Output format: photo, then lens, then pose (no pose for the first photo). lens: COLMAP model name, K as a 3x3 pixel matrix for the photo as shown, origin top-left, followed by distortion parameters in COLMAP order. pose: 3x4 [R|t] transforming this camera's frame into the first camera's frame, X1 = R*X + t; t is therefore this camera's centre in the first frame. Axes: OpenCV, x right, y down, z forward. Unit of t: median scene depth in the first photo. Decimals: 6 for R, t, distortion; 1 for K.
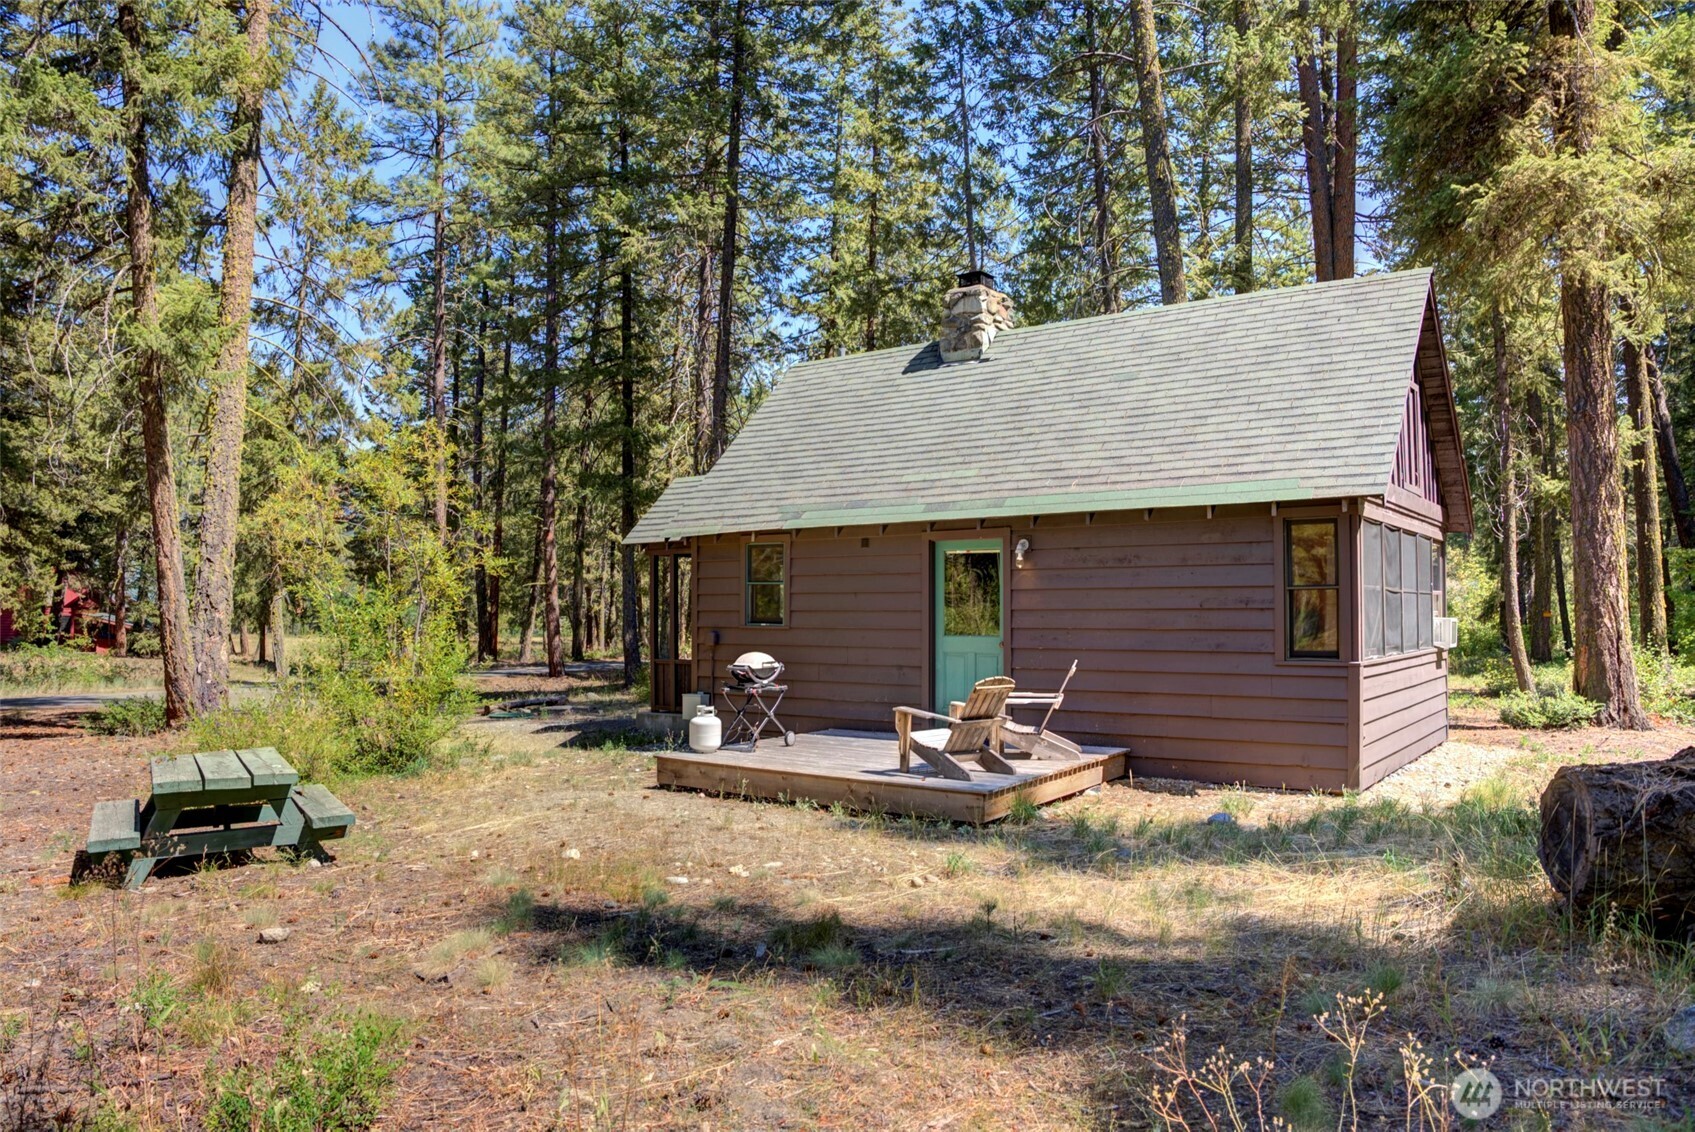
lens RADIAL K [[1174.2, 0, 843.5], [0, 1174.2, 547.8], [0, 0, 1]] dist [-0.145578, 0.131294]
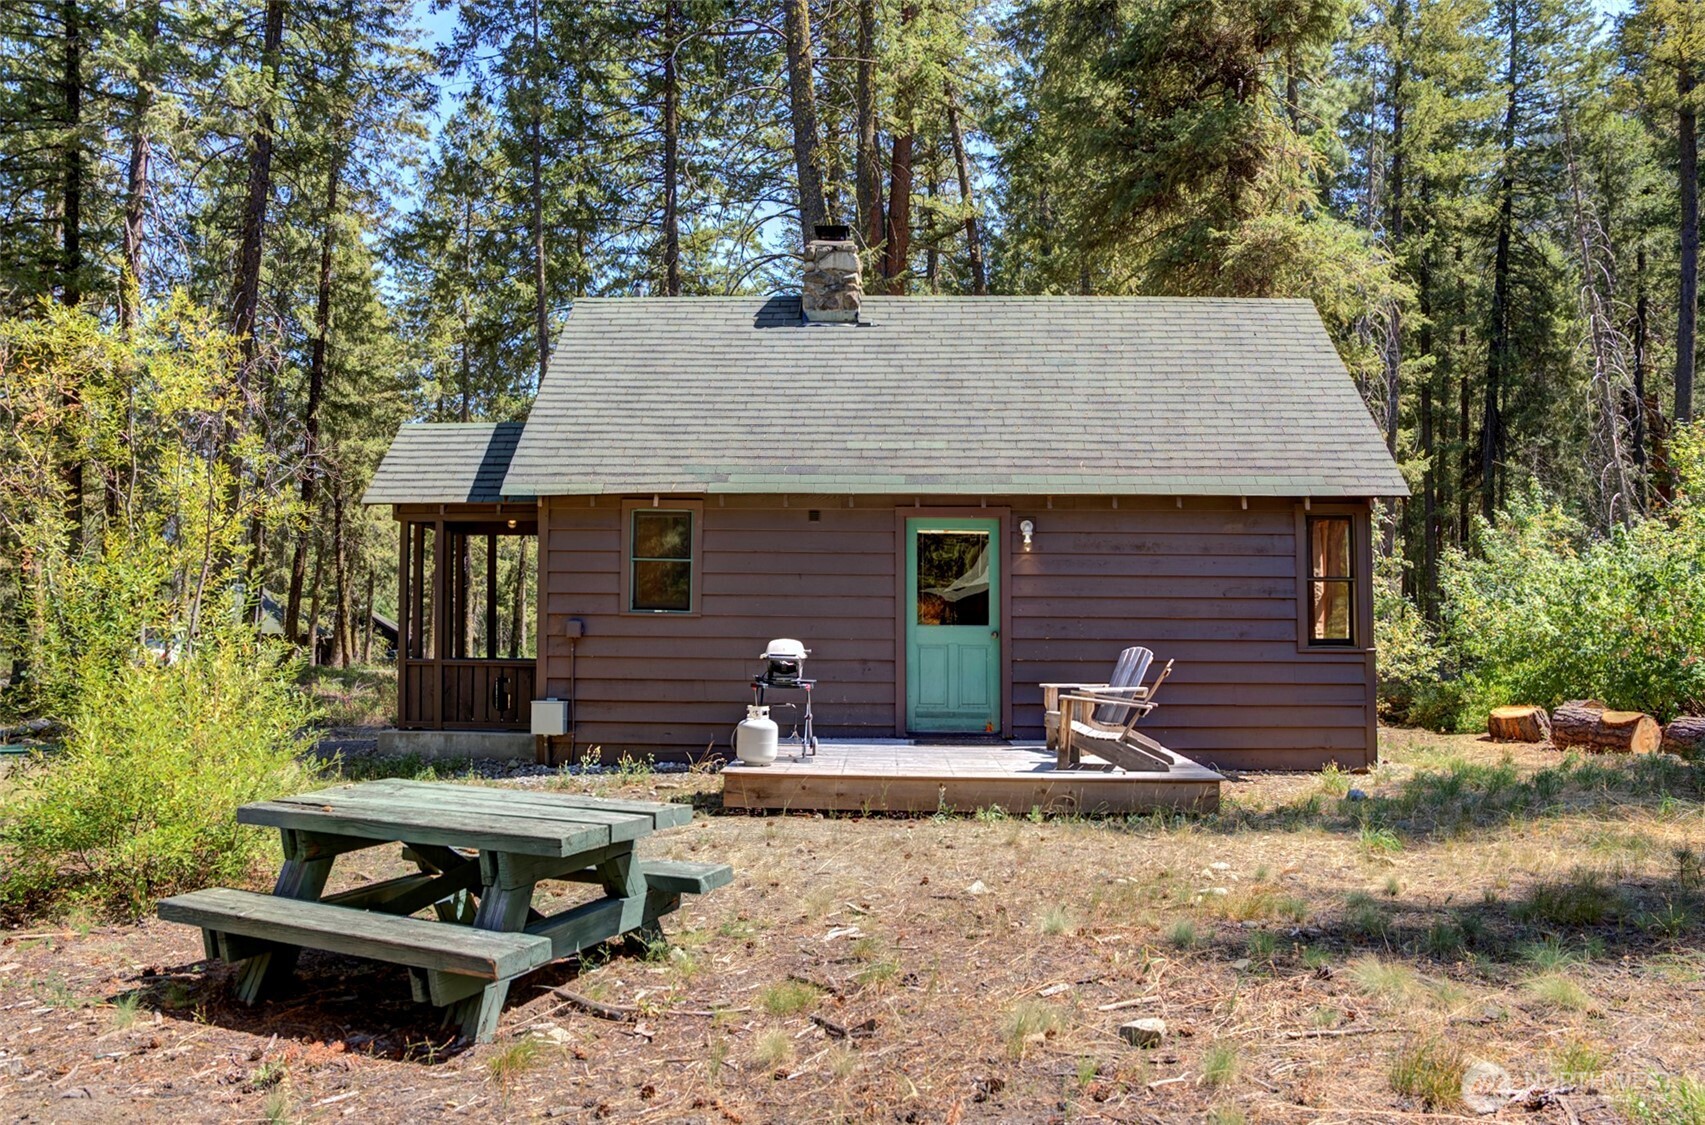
lens RADIAL K [[1252.6, 0, 843.3], [0, 1252.6, 560.8], [0, 0, 1]] dist [-0.165957, 0.139355]
pose [[0.830394, 0.046034, 0.555272, -0.392677], [-0.041563, 0.998922, -0.020658, 0.038950], [-0.555624, -0.005925, 0.831412, 0.200358]]
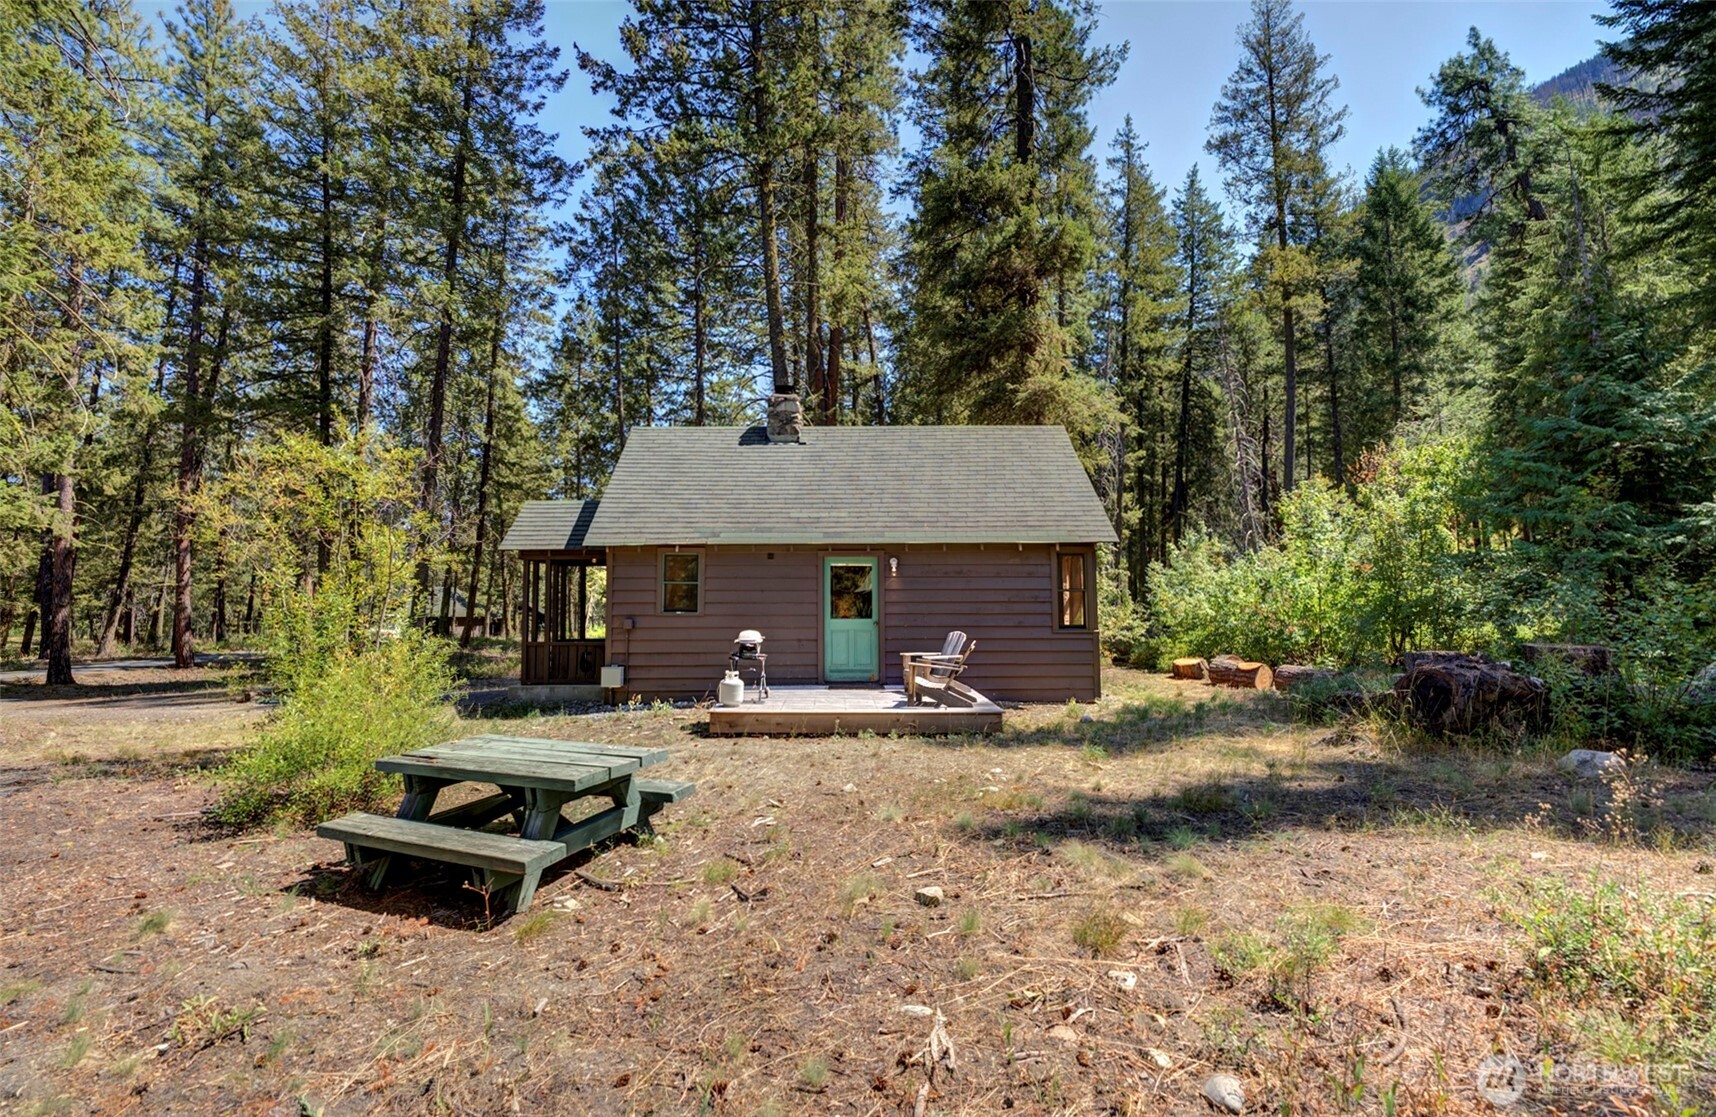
lens RADIAL K [[709.4, 0, 837.2], [0, 709.4, 560.0], [0, 0, 1]] dist [-0.022857, -0.000026]
pose [[0.808231, 0.048783, 0.586841, -0.367293], [-0.036798, 0.998799, -0.032348, 0.022042], [-0.587715, 0.004550, 0.809056, 0.197818]]
